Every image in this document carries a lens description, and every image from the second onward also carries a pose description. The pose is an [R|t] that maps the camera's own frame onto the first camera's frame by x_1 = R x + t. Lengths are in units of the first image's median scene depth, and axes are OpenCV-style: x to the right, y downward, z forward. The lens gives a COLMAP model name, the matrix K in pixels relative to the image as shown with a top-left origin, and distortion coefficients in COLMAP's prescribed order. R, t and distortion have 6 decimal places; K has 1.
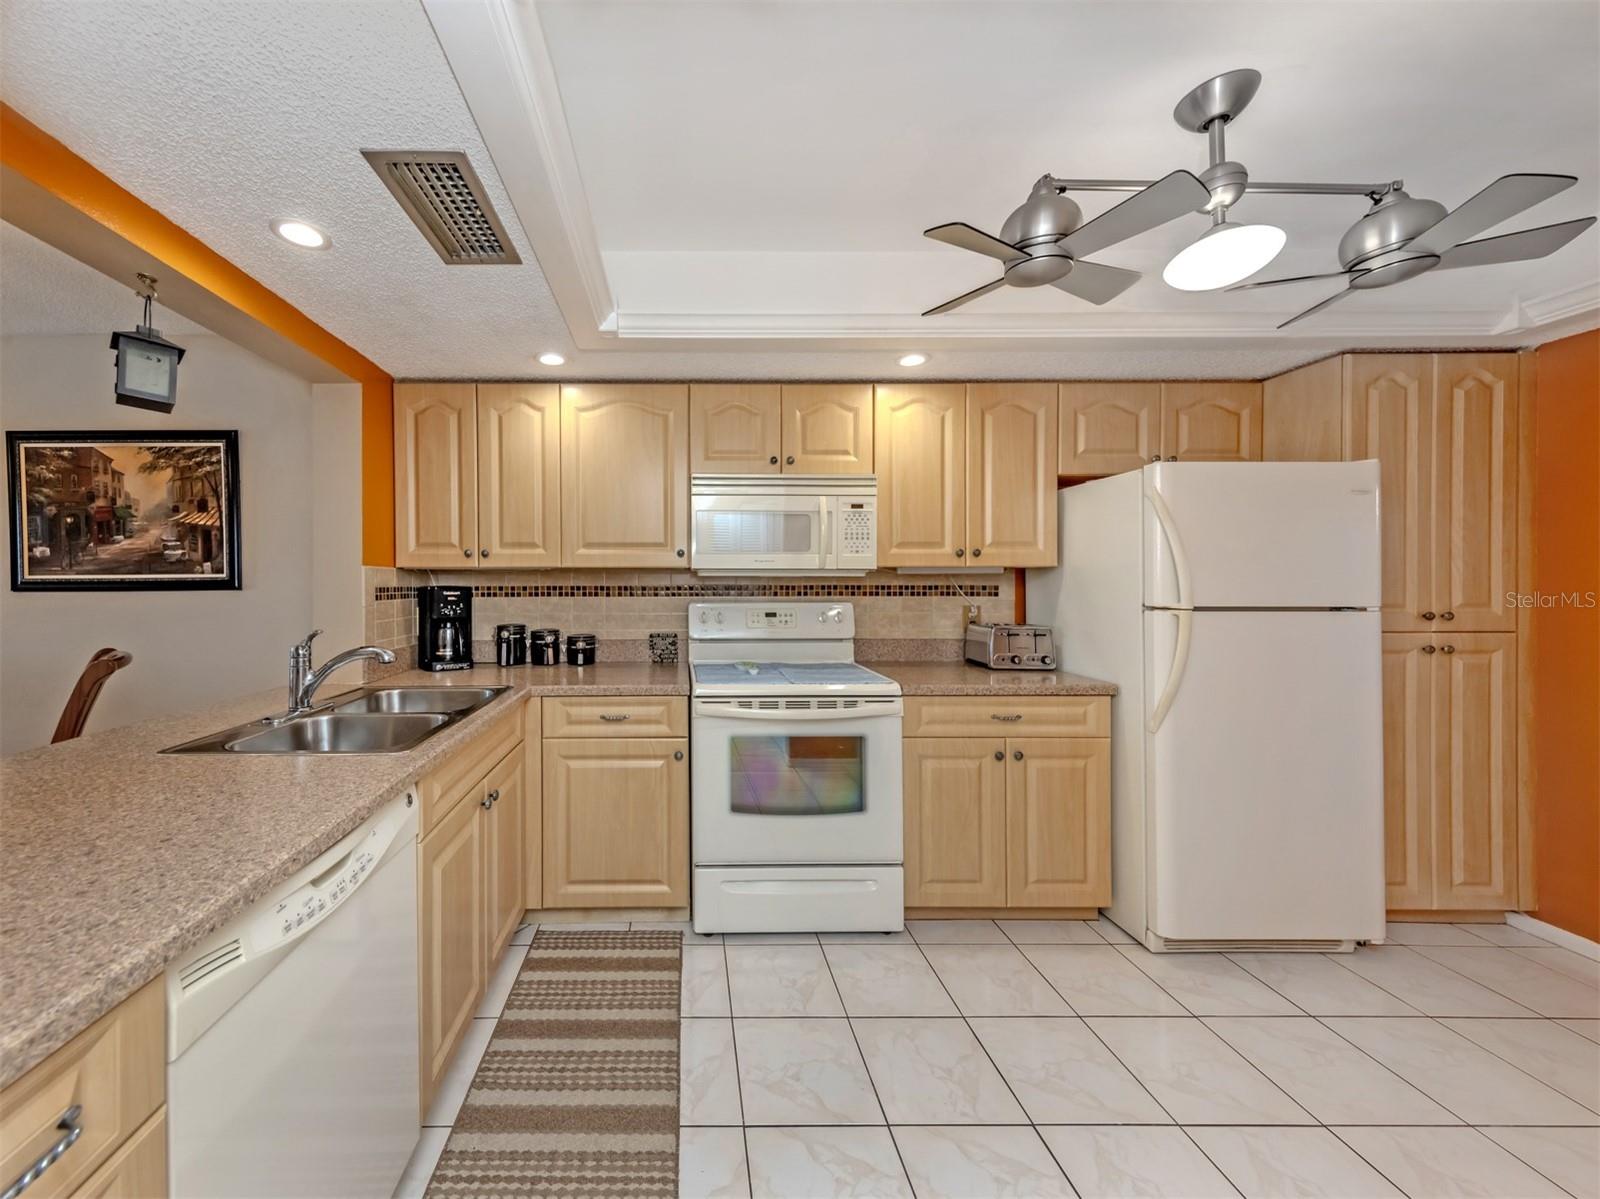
lens RADIAL K [[560.7, 0, 721.9], [0, 560.7, 572.9], [0, 0, 1]] dist [-0.011452, -0.000049]
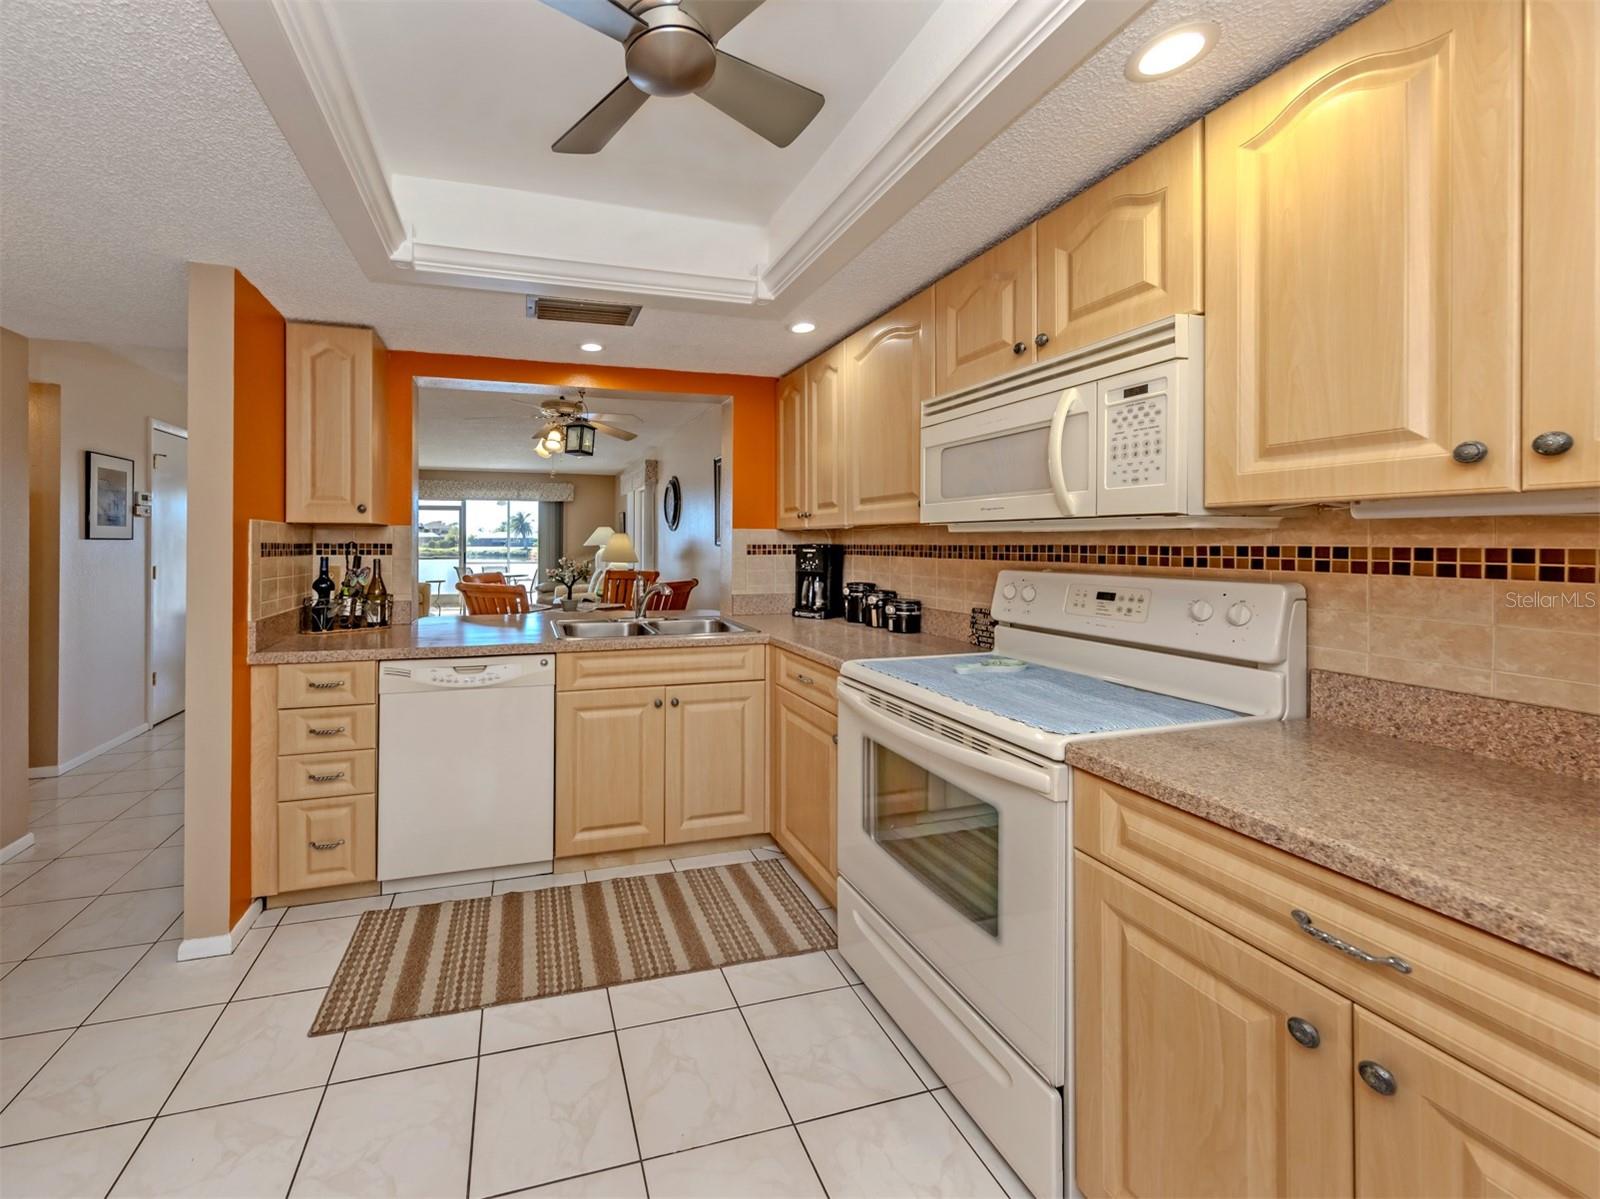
lens RADIAL K [[622.0, 0, 720.9], [0, 622.0, 537.8], [0, 0, 1]] dist [0.004409, -0.000943]
pose [[0.239557, -0.007020, -0.970857, 0.656687], [0.014442, 0.999889, -0.003667, 0.010521], [0.970775, -0.013143, 0.239631, 0.469226]]
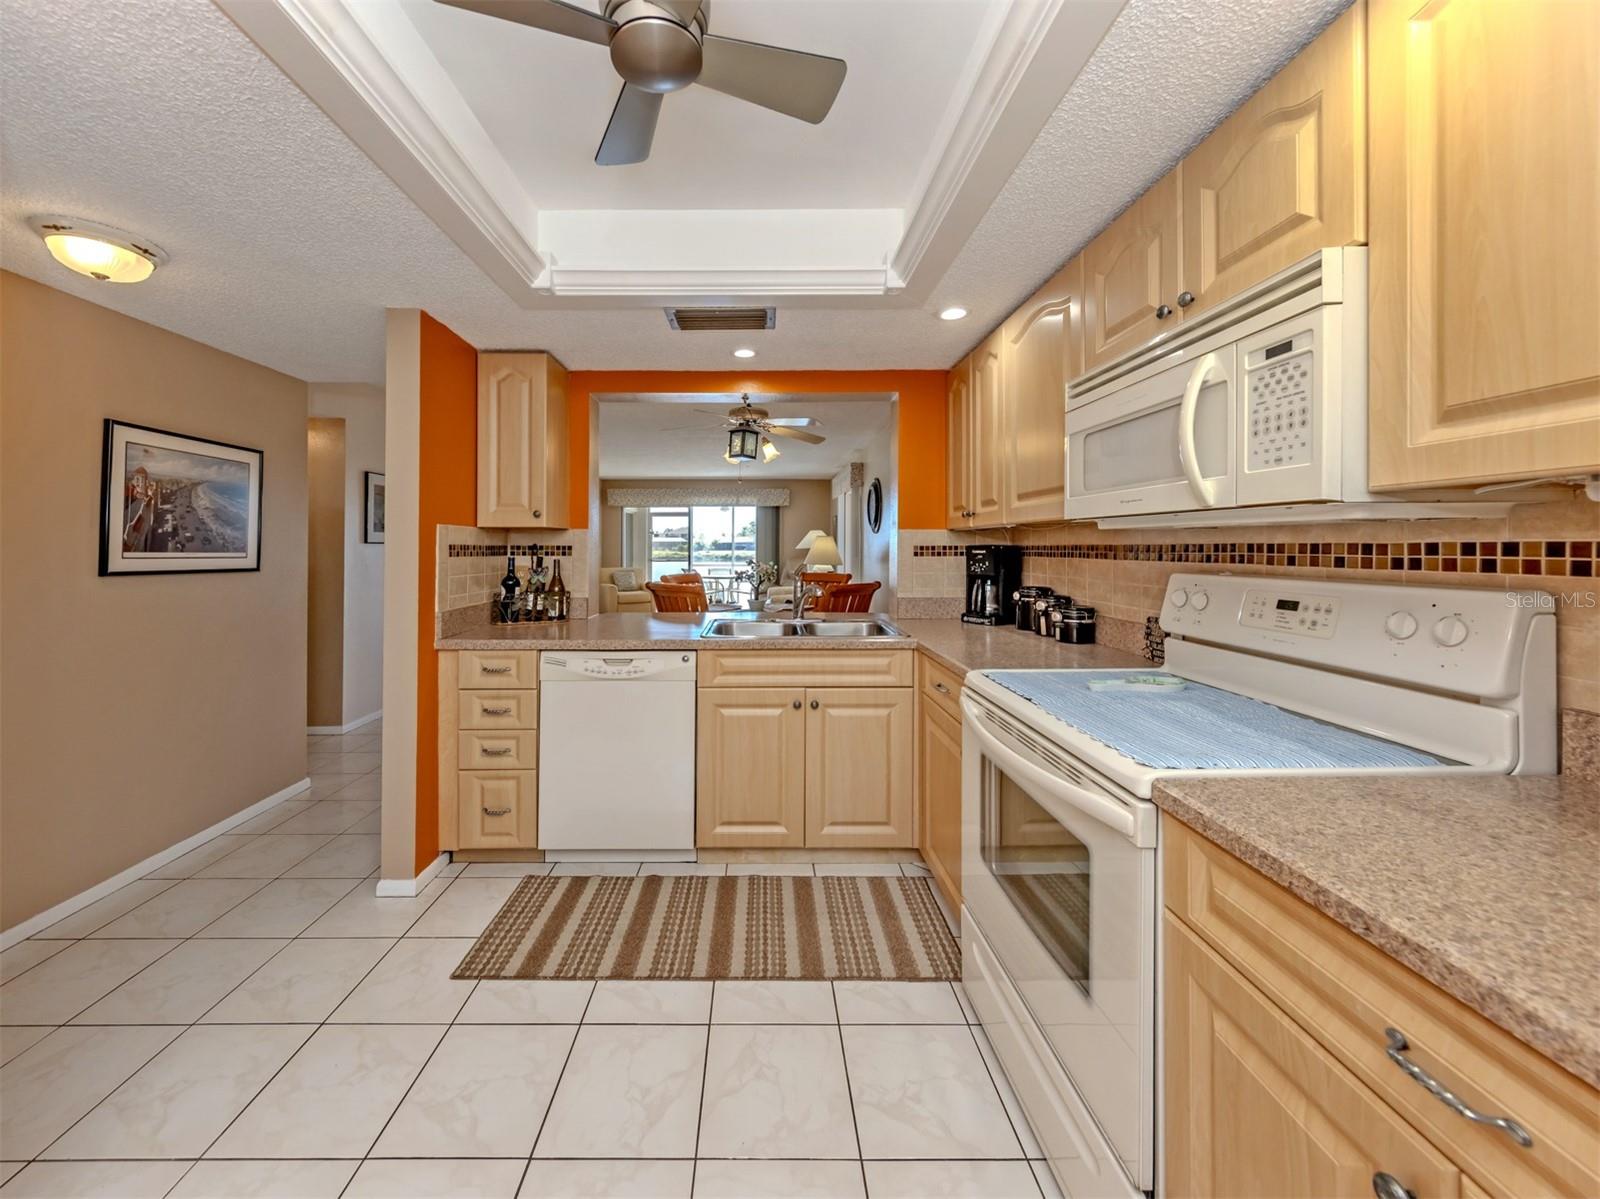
lens RADIAL K [[622.0, 0, 800.4], [0, 622.0, 539.2], [0, 0, 1]] dist [0.004409, -0.000943]
pose [[-0.011824, -0.010936, -0.999870, 0.657405], [0.018598, 0.999765, -0.011155, 0.017186], [0.999757, -0.018728, -0.011618, 0.614852]]
